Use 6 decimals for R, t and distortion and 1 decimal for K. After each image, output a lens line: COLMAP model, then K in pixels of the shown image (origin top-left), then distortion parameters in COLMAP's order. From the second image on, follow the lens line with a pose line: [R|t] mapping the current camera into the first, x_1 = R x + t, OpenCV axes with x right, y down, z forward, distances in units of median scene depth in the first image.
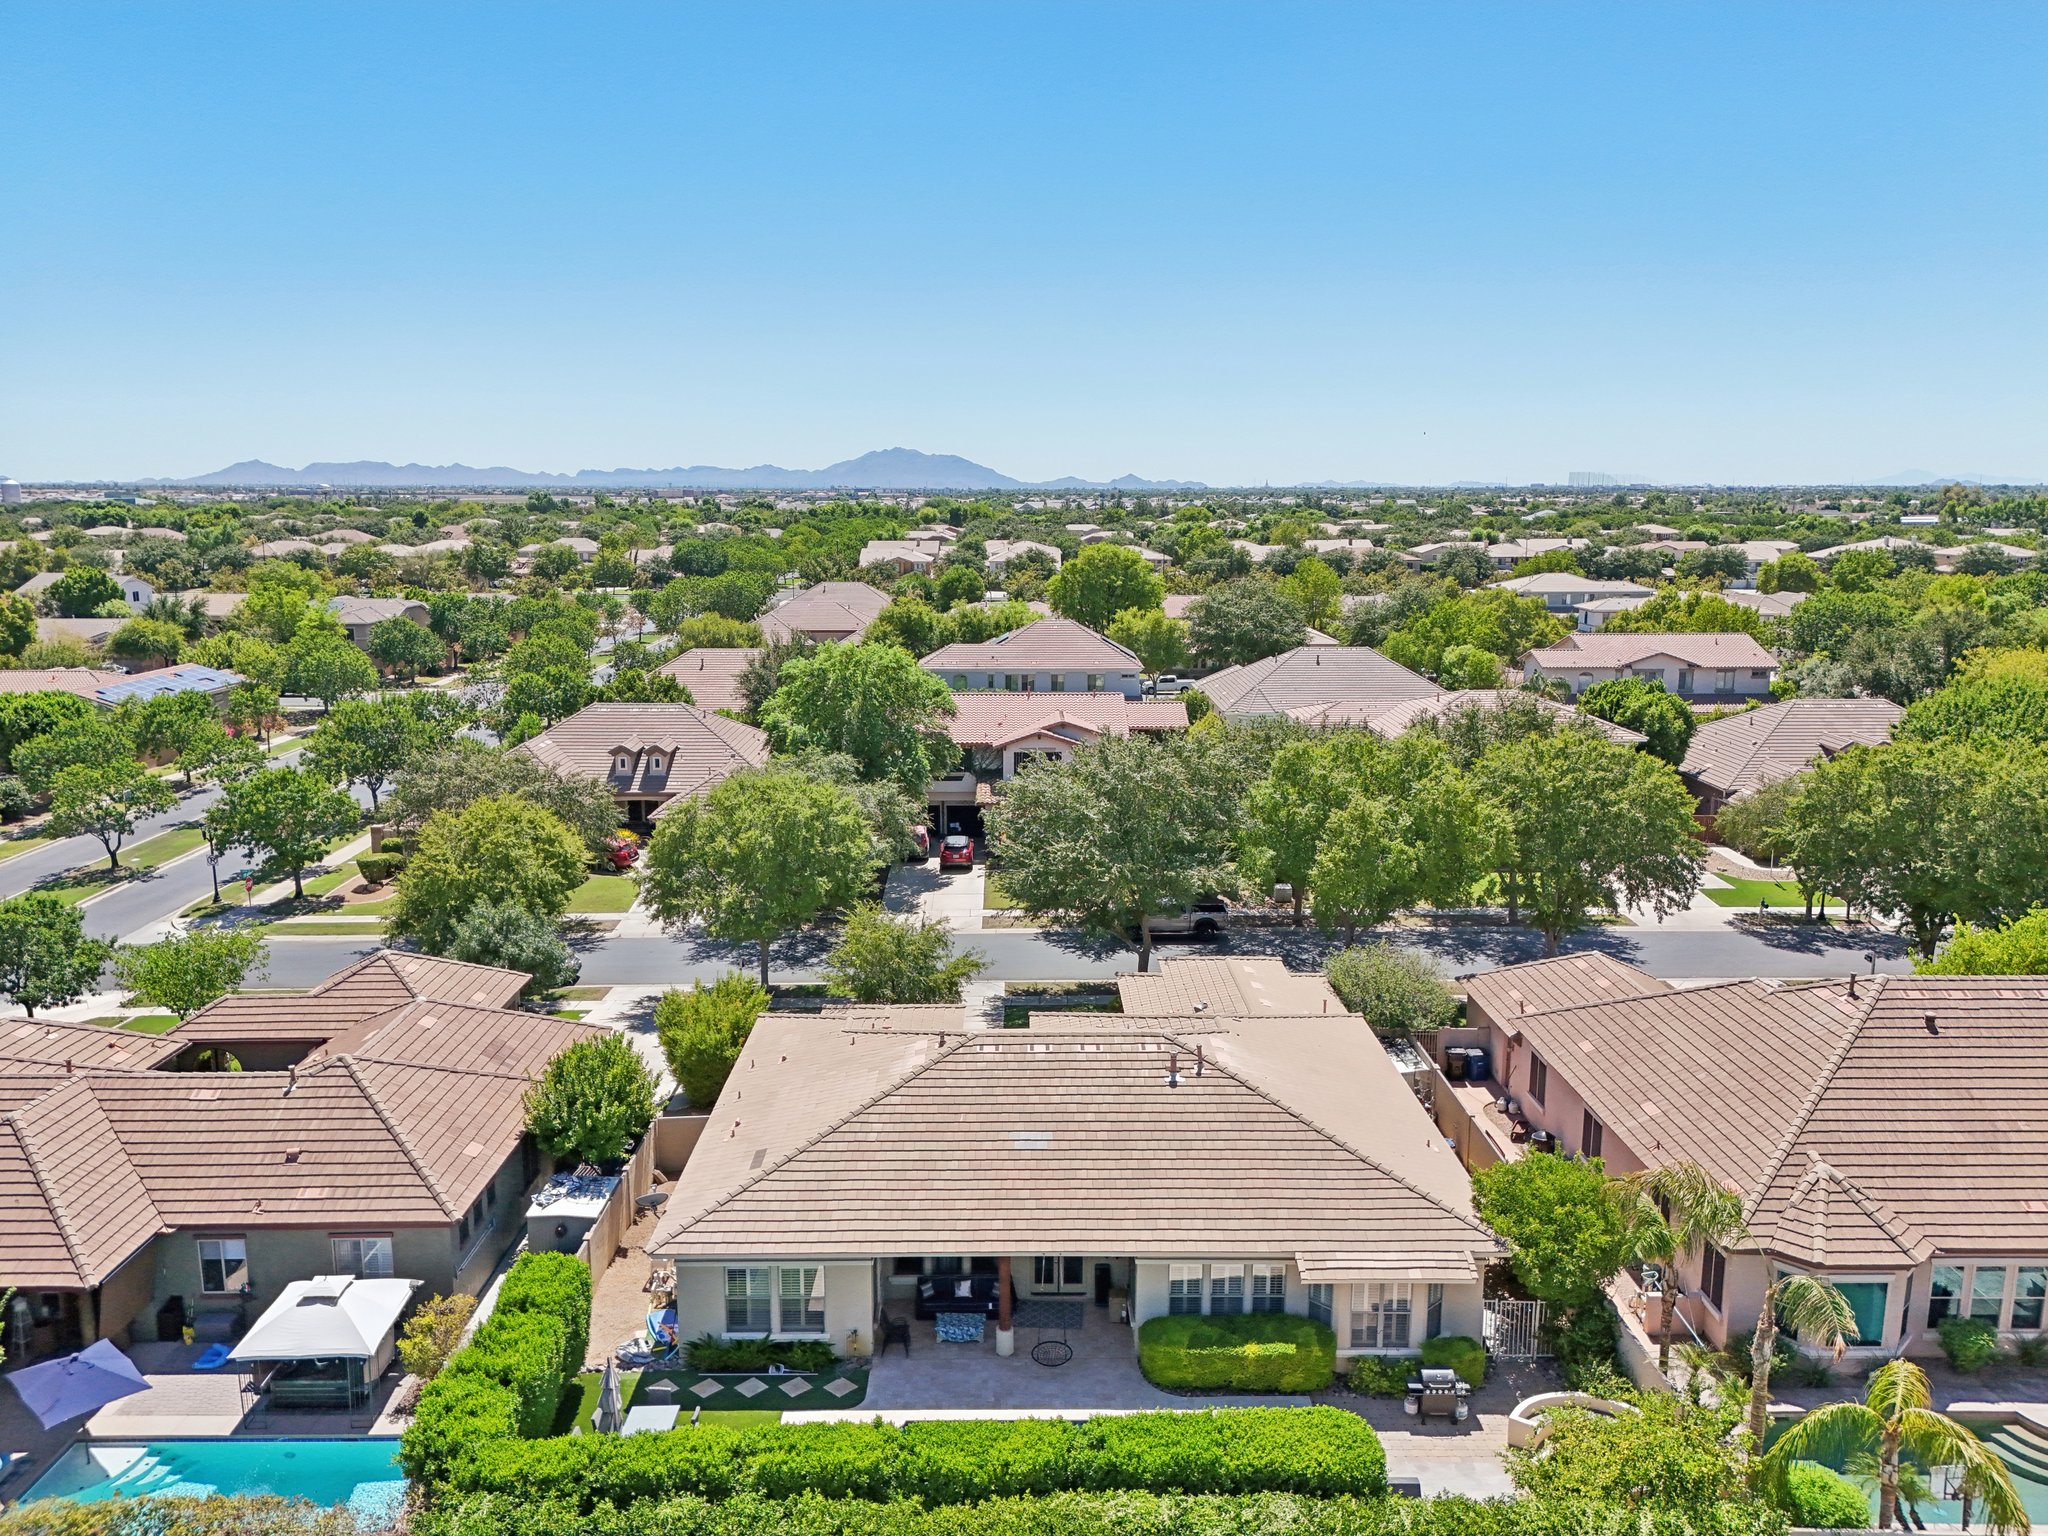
lens RADIAL K [[1539.4, 0, 1007.3], [0, 1539.4, 776.3], [0, 0, 1]] dist [0.055228, -0.053039]
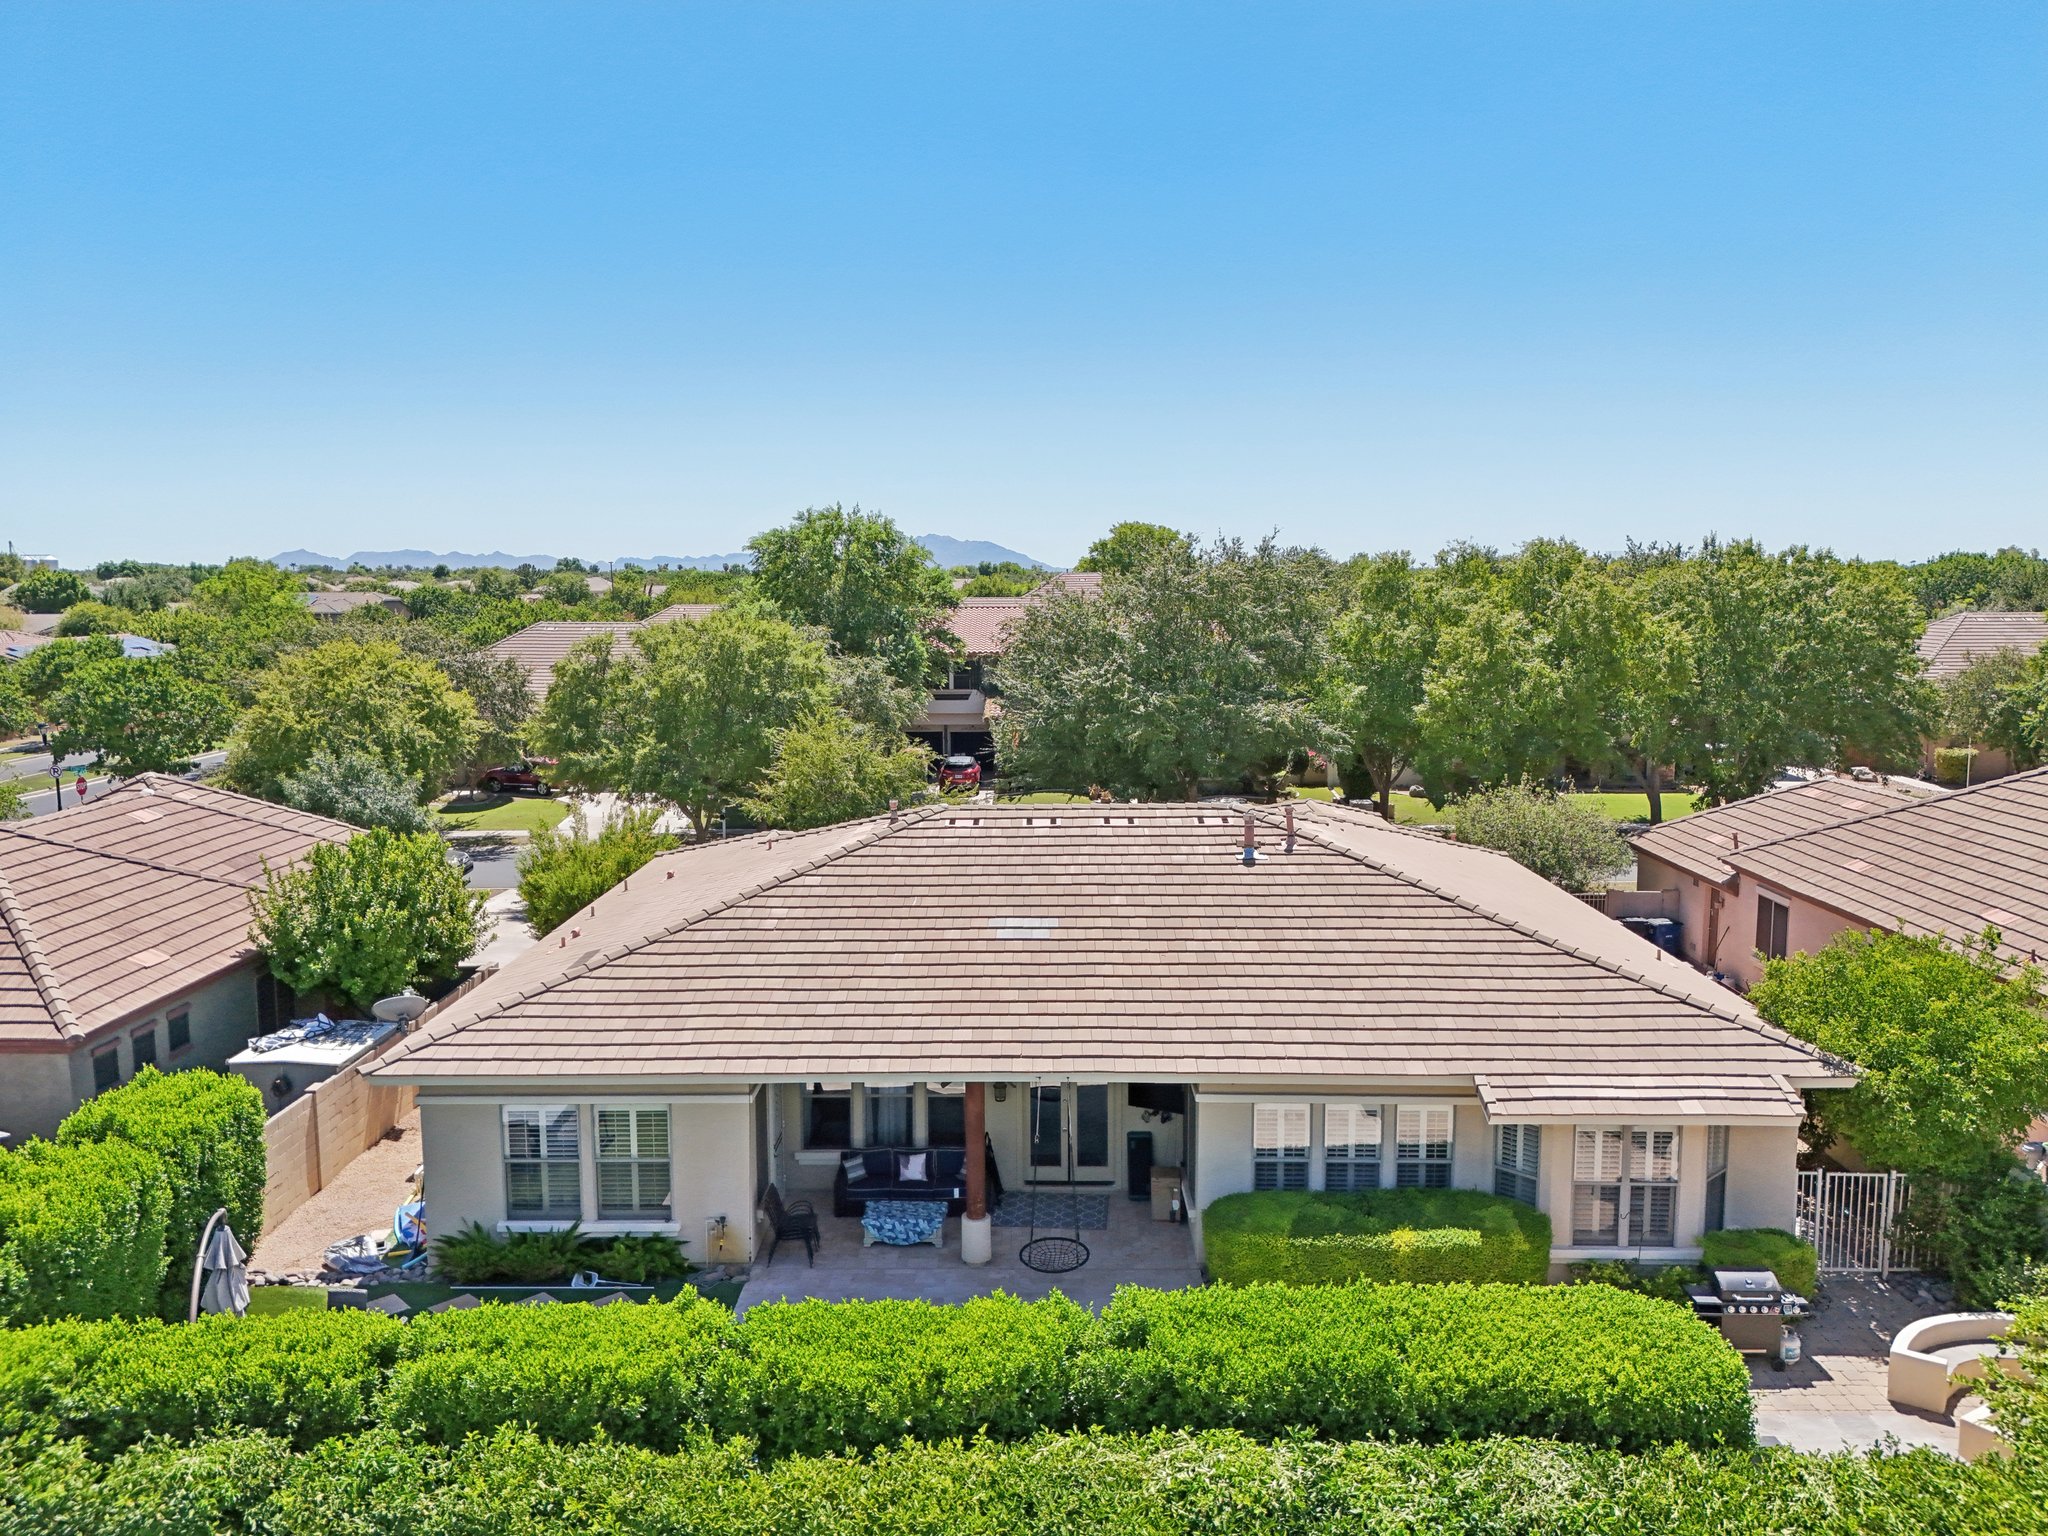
lens RADIAL K [[1539.4, 0, 1005.5], [0, 1539.4, 773.7], [0, 0, 1]] dist [0.055228, -0.053039]
pose [[0.999737, -0.001336, -0.022907, 0.023587], [-0.000015, 0.998264, -0.058897, 0.220971], [0.022946, 0.058882, 0.998001, 0.398341]]
